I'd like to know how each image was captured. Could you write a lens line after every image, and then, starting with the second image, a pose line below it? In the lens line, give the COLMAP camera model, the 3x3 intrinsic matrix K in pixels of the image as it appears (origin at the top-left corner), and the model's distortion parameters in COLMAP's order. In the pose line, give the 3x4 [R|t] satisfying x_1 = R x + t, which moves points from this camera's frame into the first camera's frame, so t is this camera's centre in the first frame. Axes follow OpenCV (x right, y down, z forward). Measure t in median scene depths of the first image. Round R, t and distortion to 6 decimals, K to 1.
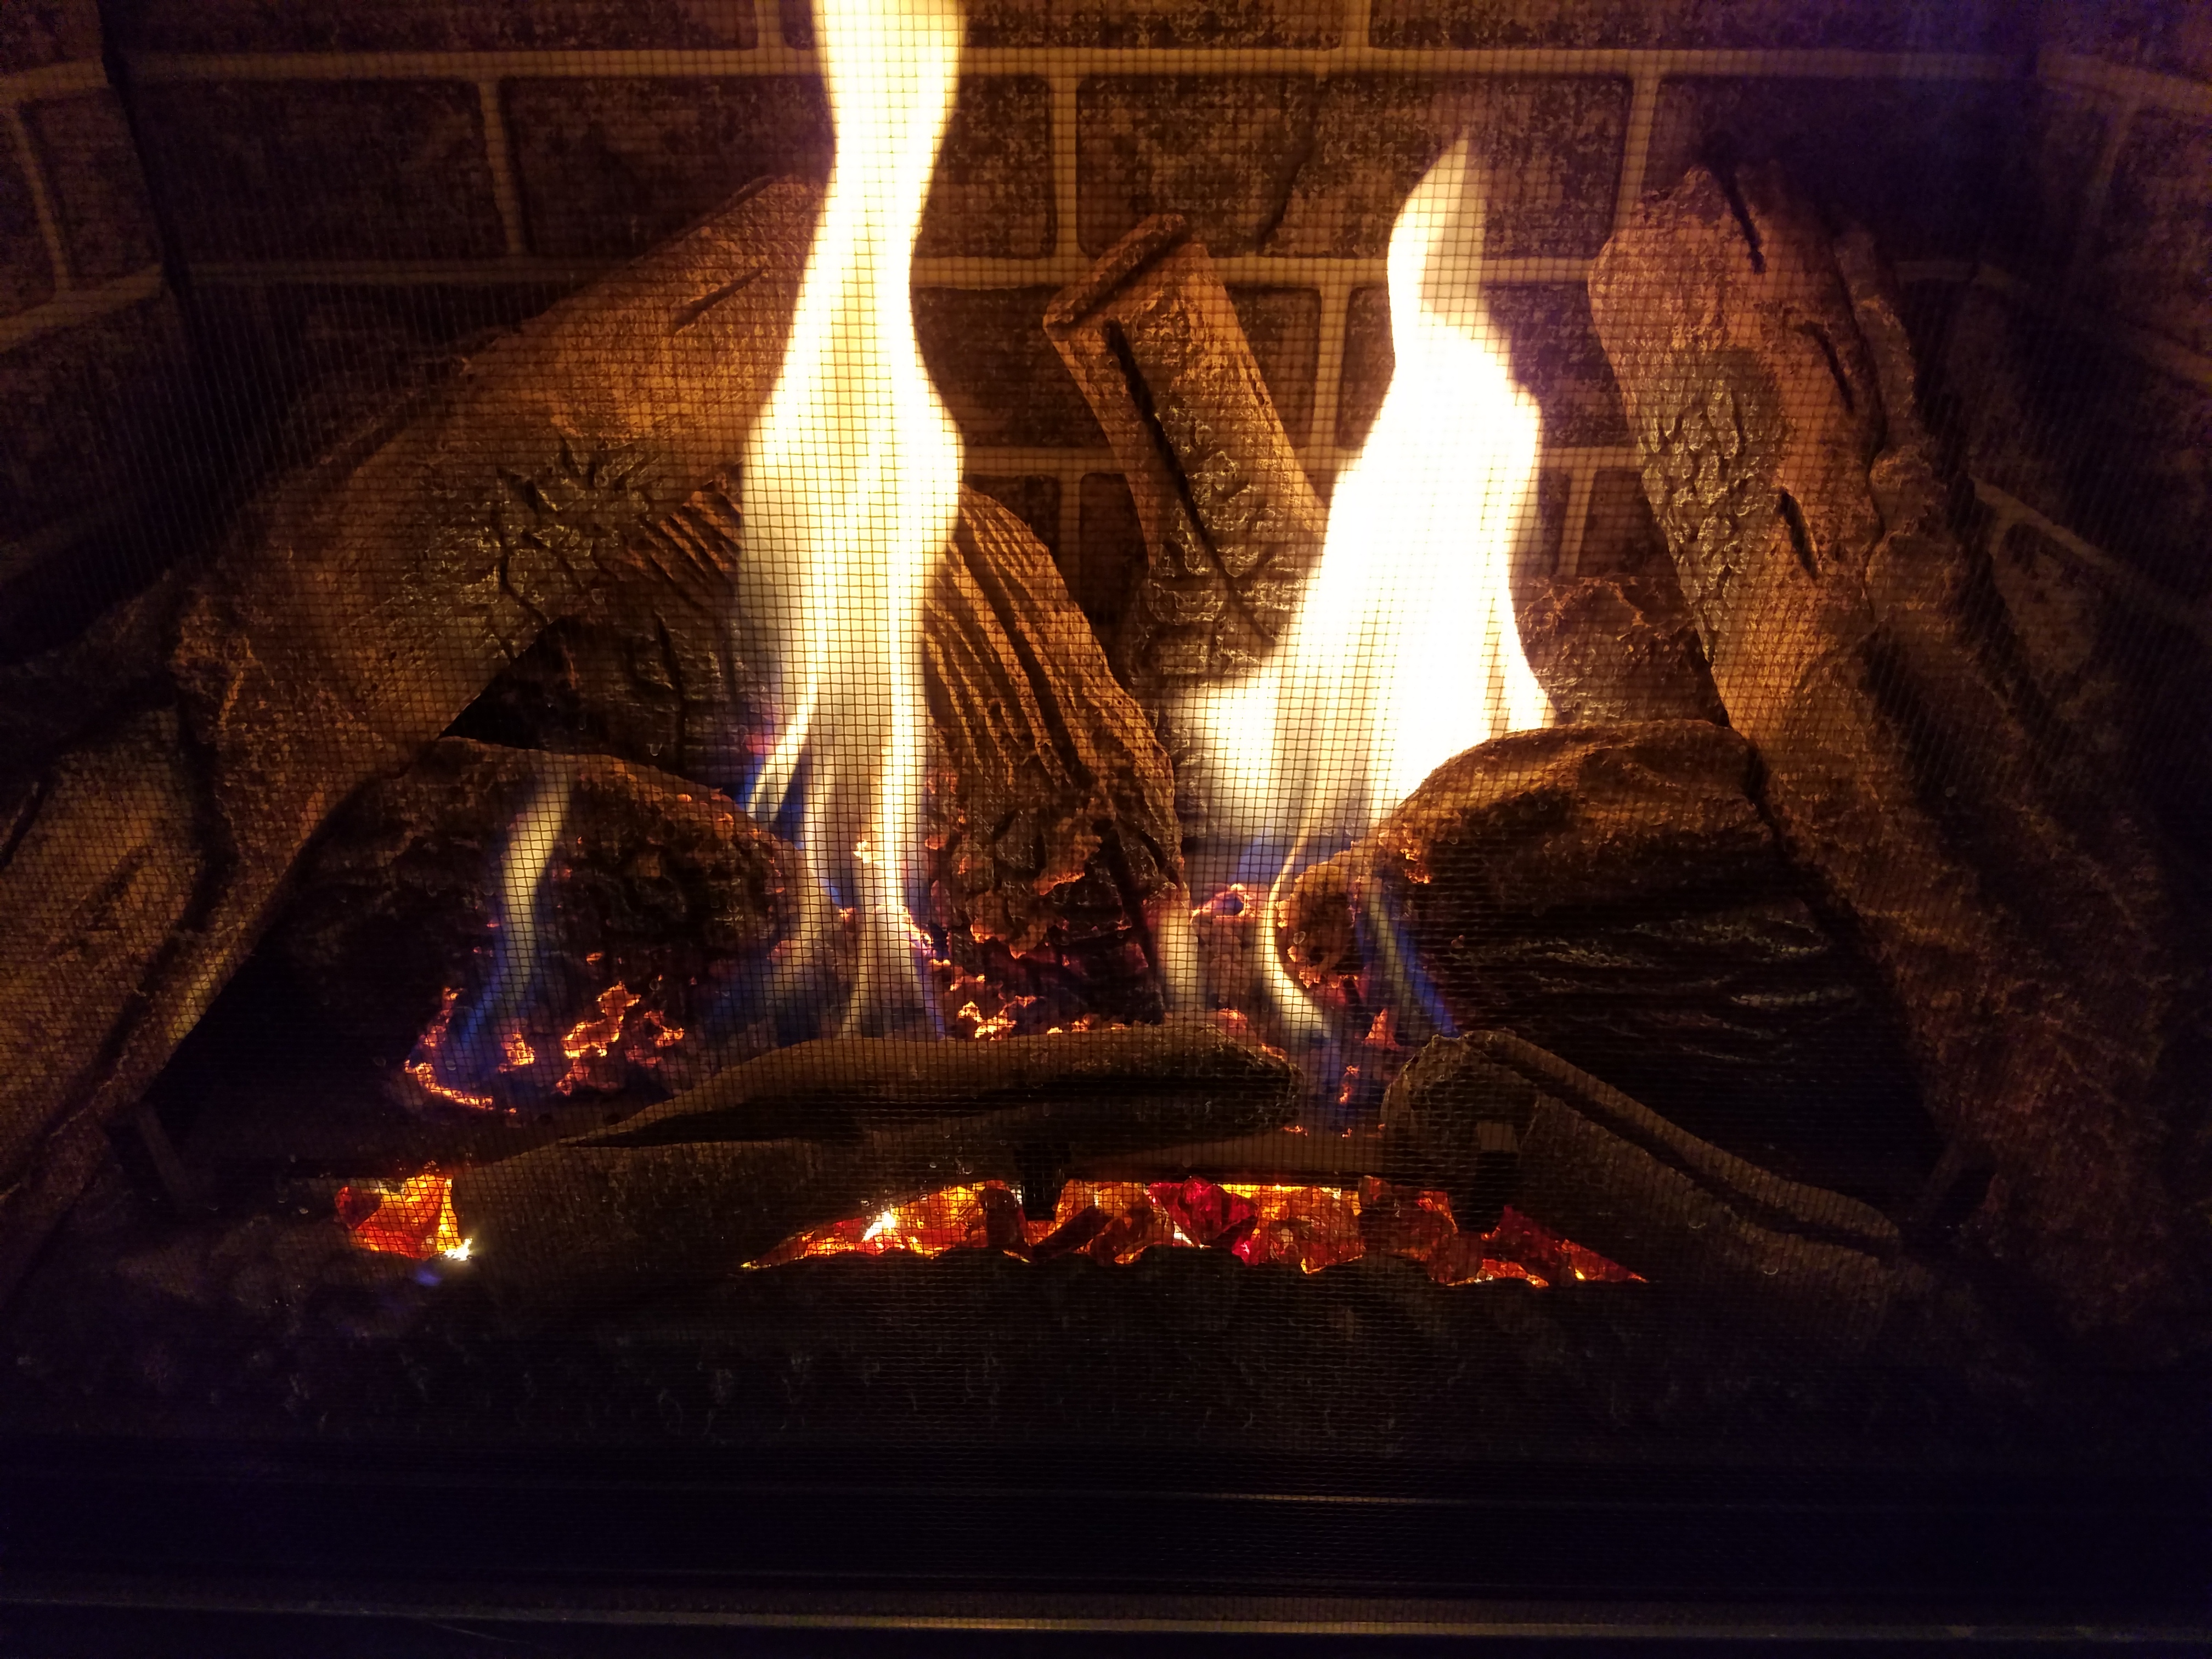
lens RADIAL K [[1680.8, 0, 1092.9], [0, 1680.8, 878.2], [0, 0, 1]] dist [0.236907, -0.458701]
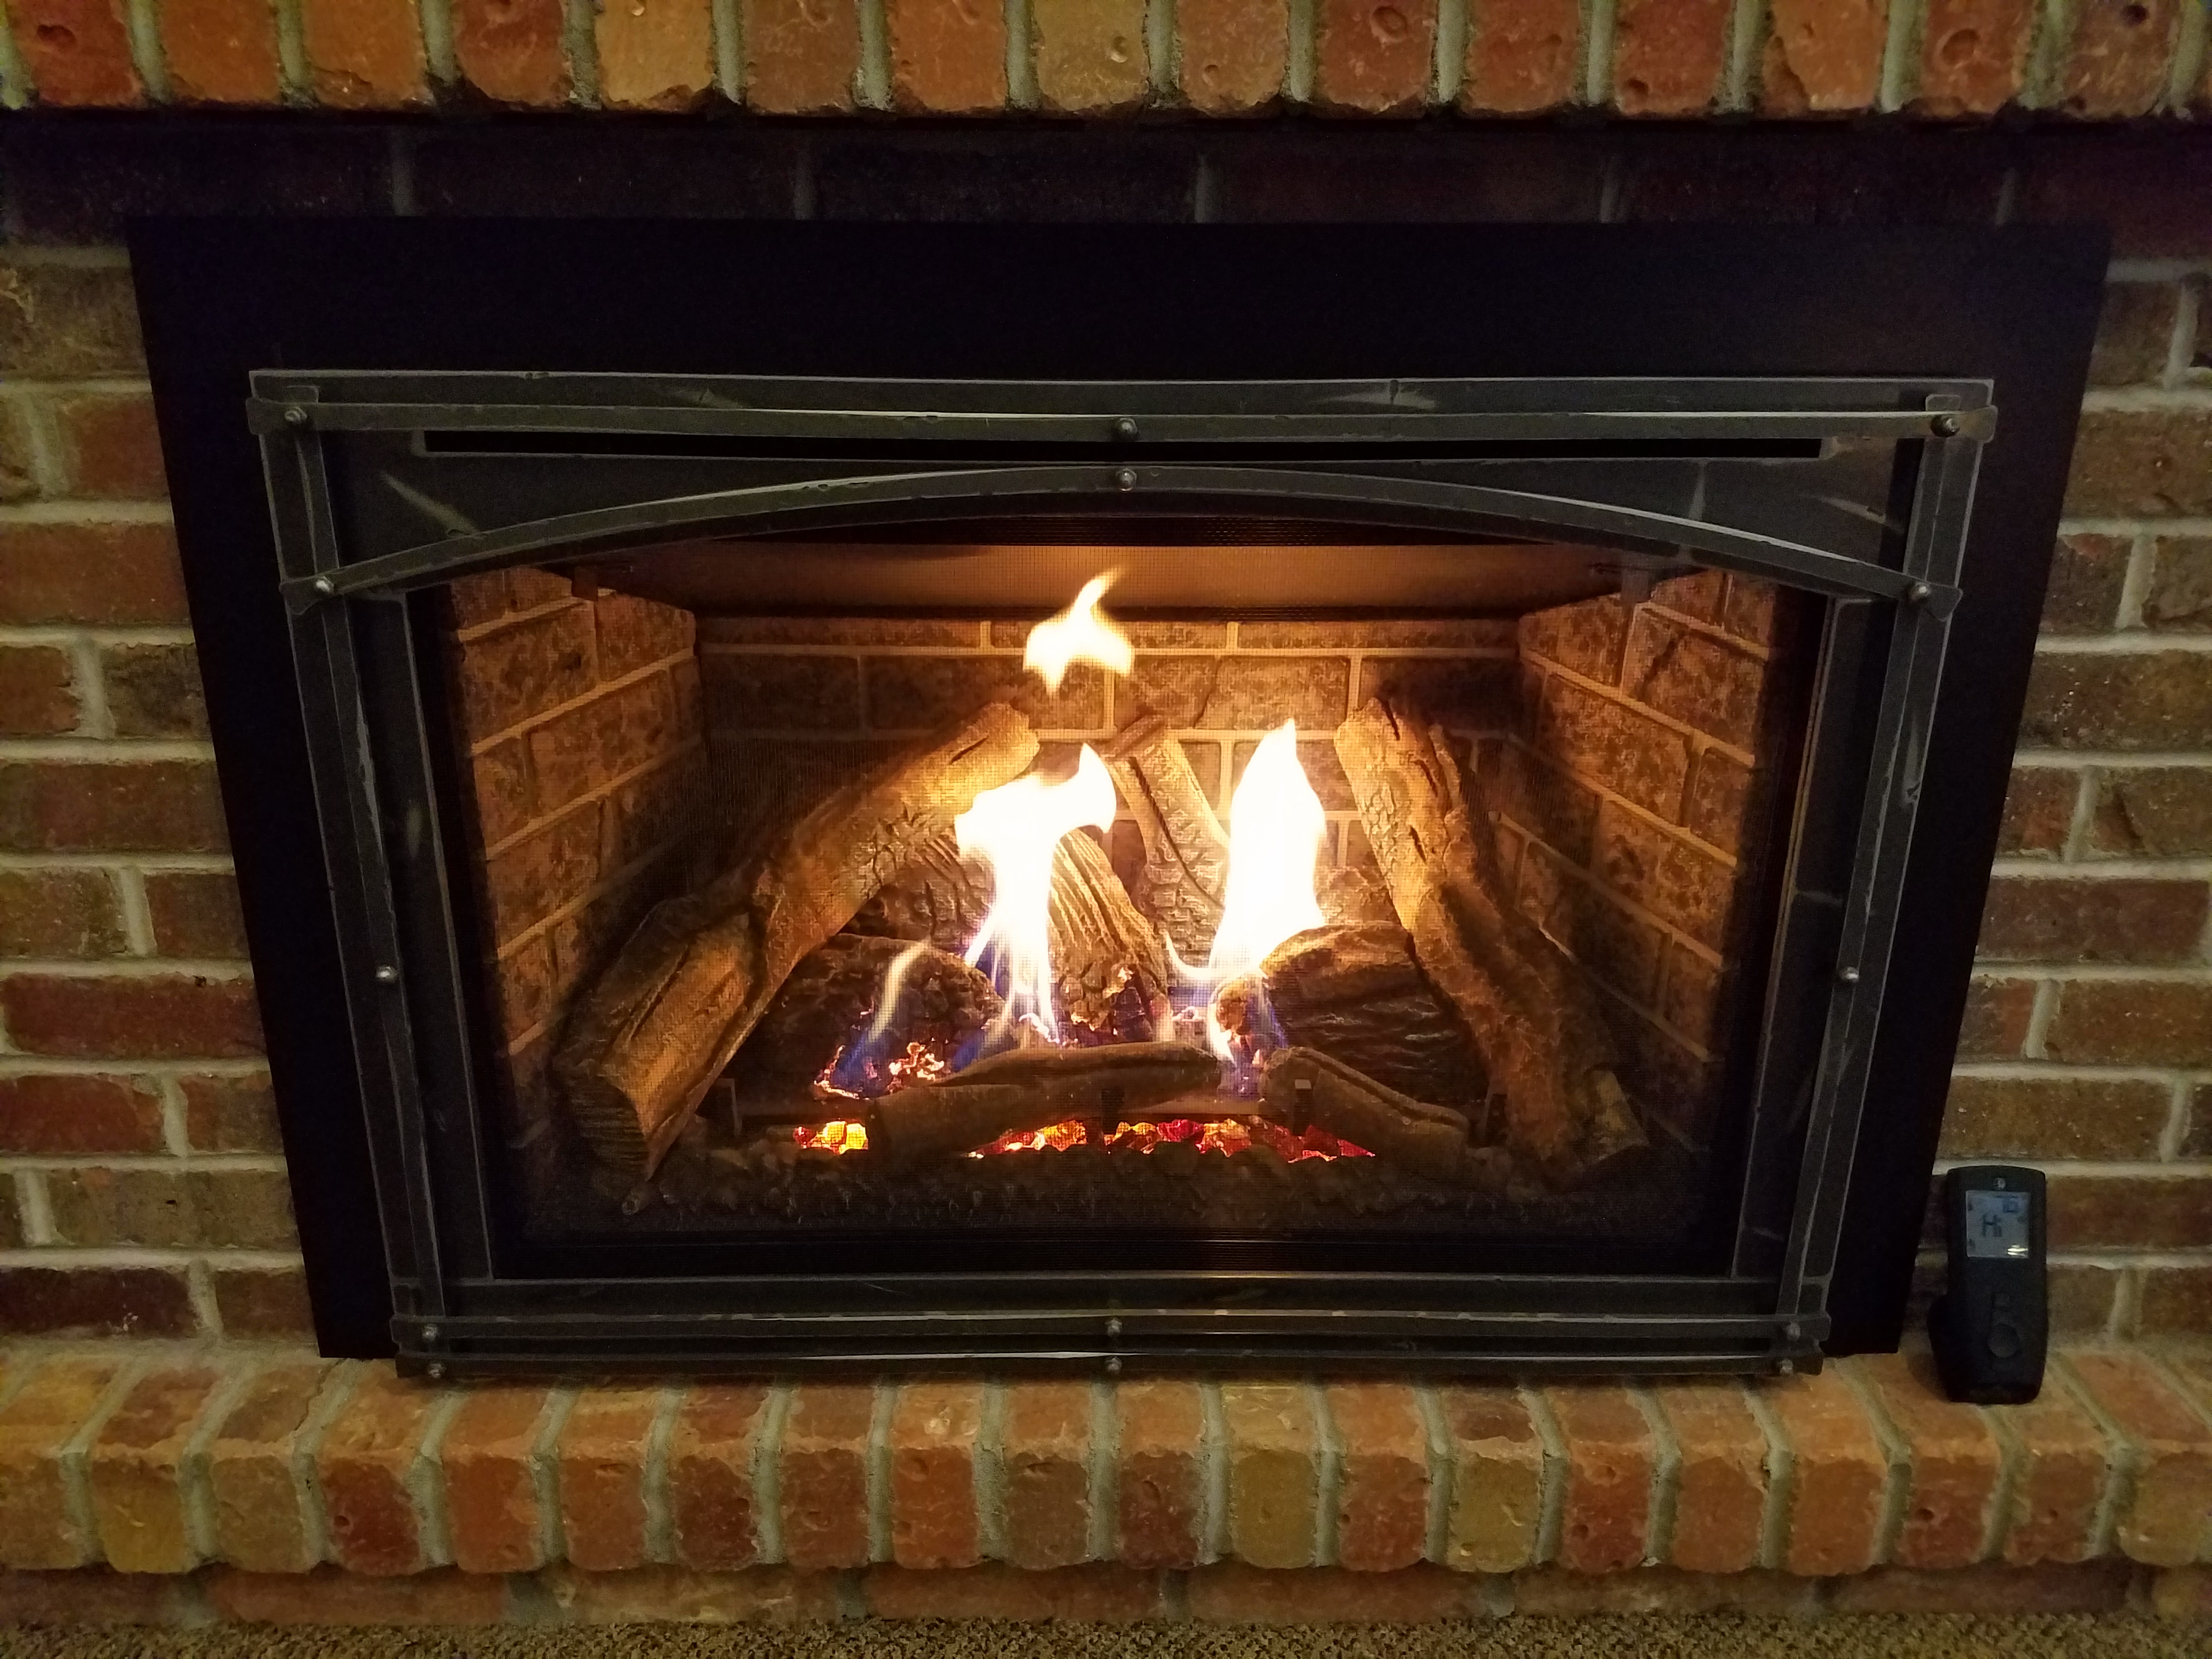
lens RADIAL K [[1680.8, 0, 1092.9], [0, 1680.8, 878.2], [0, 0, 1]] dist [0.236907, -0.458701]
pose [[0.999256, -0.002367, 0.038486, -0.133126], [0.010581, 0.976630, -0.214667, 0.335556], [-0.037078, 0.214915, 0.975929, -1.225522]]
